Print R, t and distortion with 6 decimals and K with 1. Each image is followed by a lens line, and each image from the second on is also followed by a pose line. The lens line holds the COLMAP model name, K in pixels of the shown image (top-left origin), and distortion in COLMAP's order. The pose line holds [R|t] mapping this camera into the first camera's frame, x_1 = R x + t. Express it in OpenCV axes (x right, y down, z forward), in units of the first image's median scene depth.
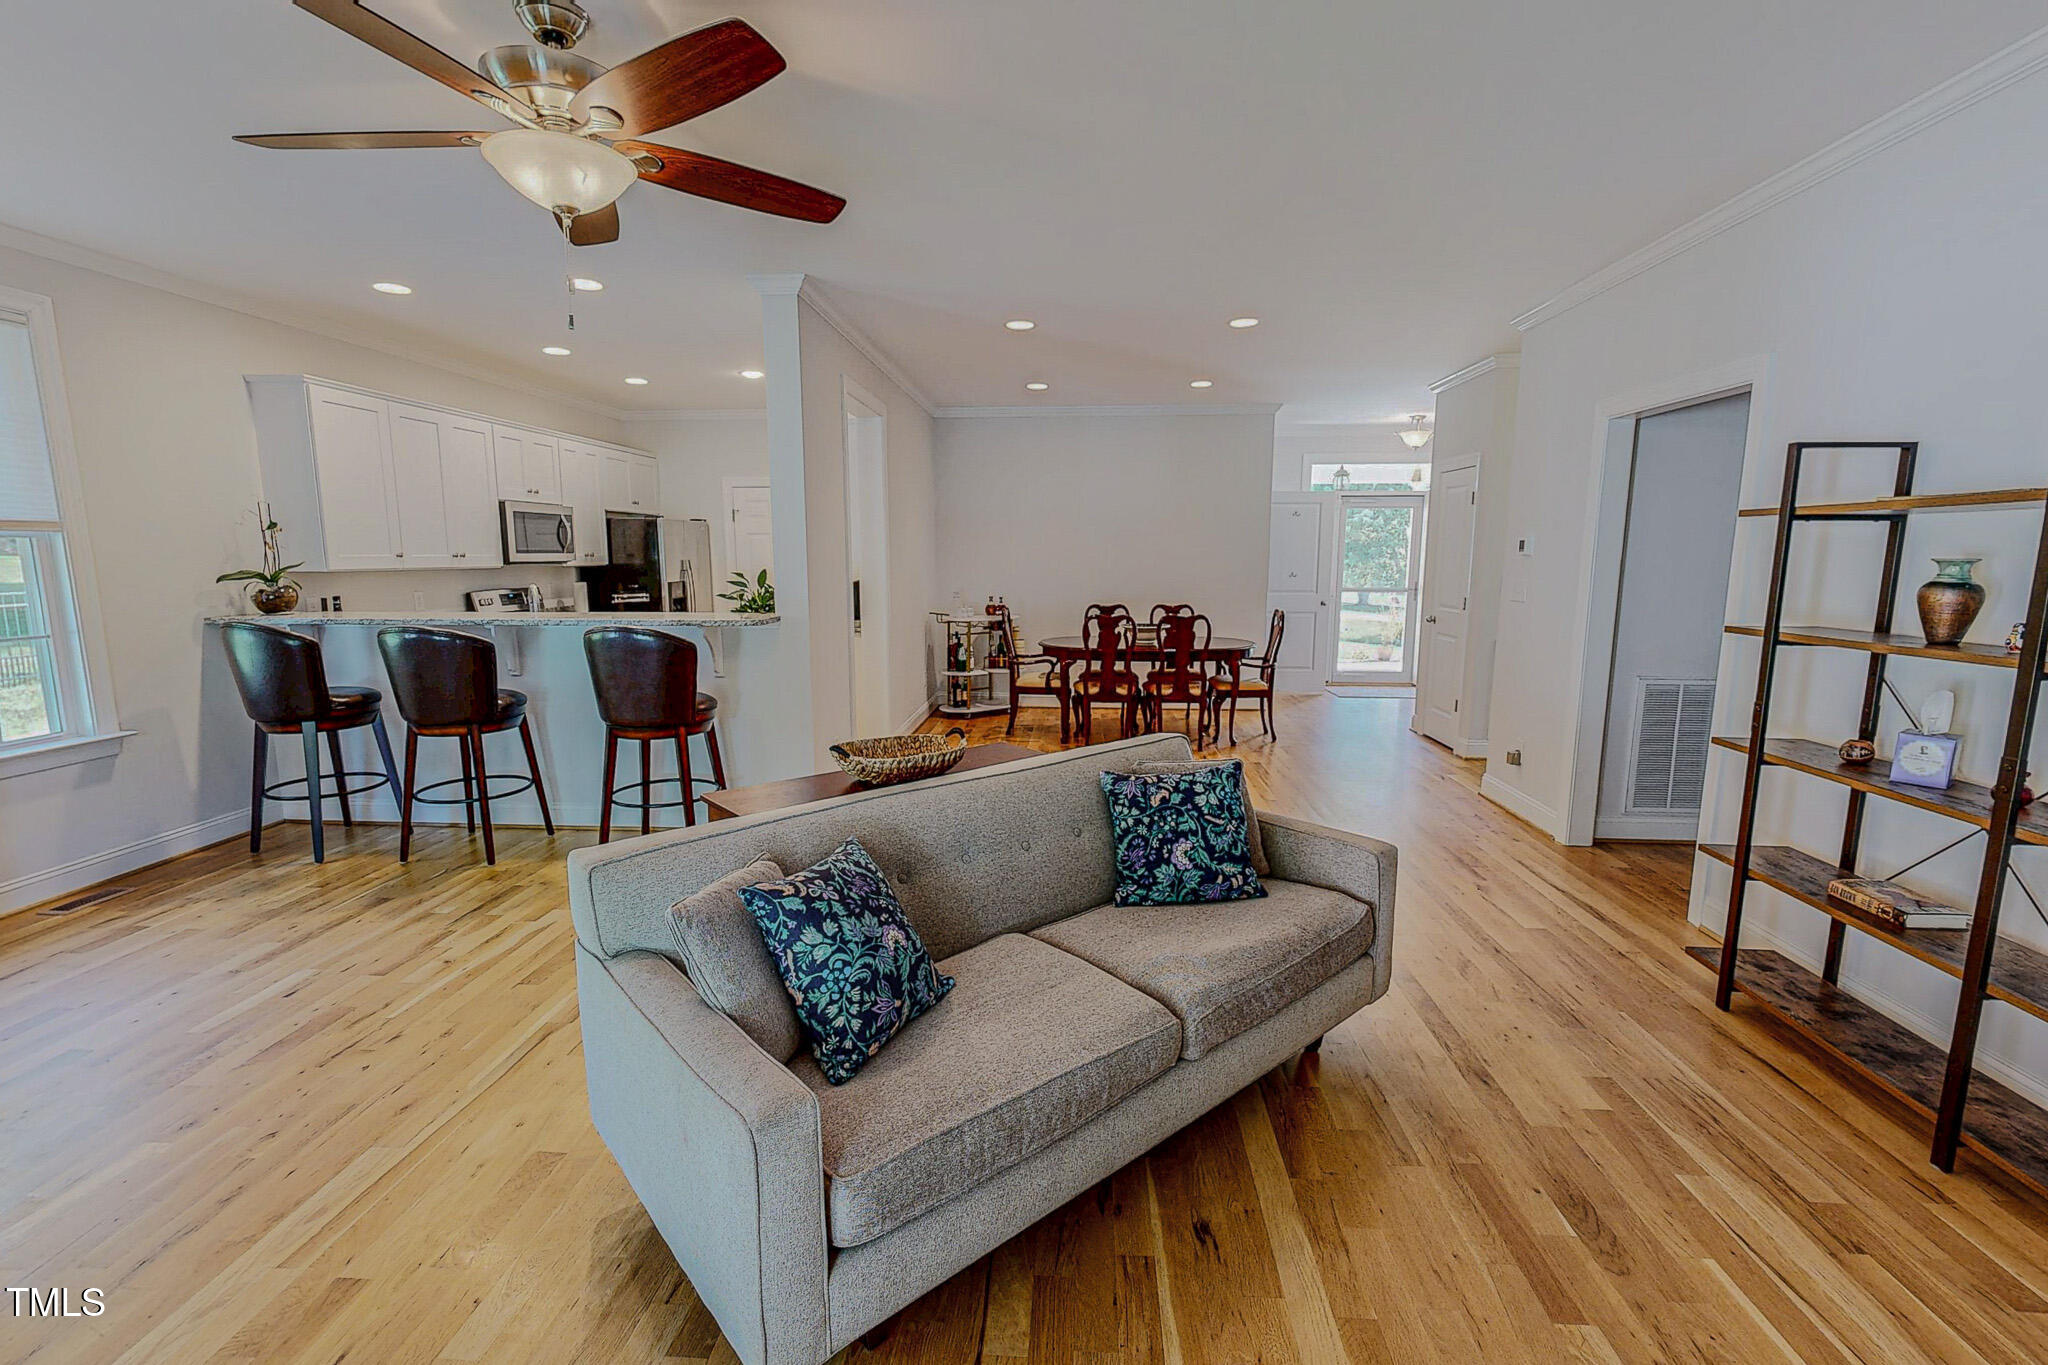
lens RADIAL K [[889.1, 0, 1023.7], [0, 889.1, 685.7], [0, 0, 1]] dist [-0.000320, 0.000035]
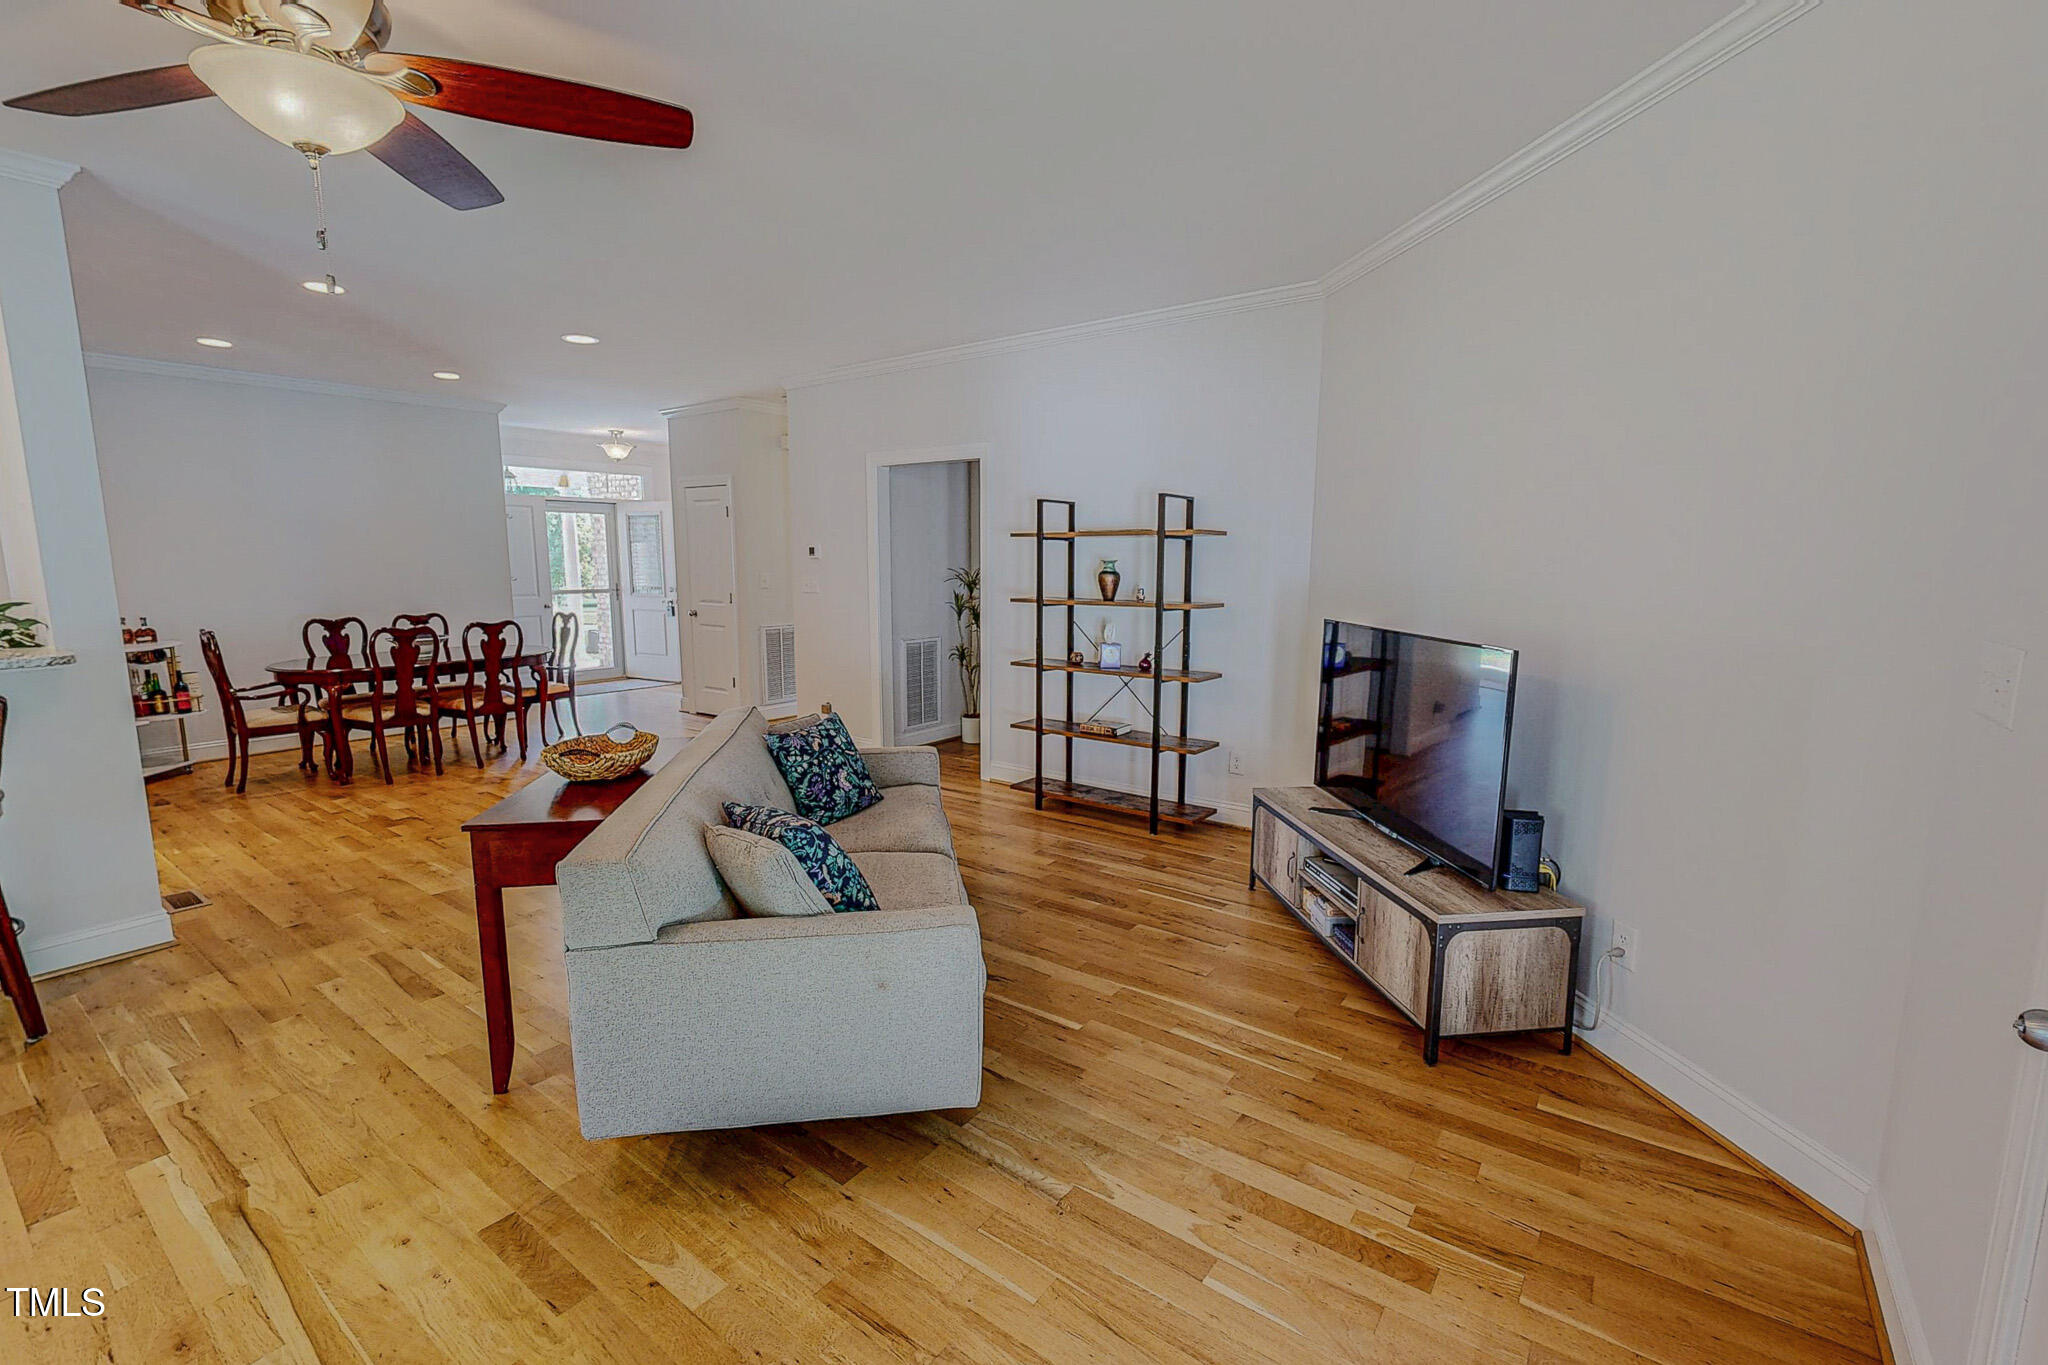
lens RADIAL K [[889.6, 0, 1021.0], [0, 889.6, 685.7], [0, 0, 1]] dist [0.000660, -0.000045]
pose [[0.542461, -0.121169, 0.831297, -0.768167], [0.123857, 0.990265, 0.063517, -0.005402], [-0.830900, 0.068506, 0.552188, 0.017781]]
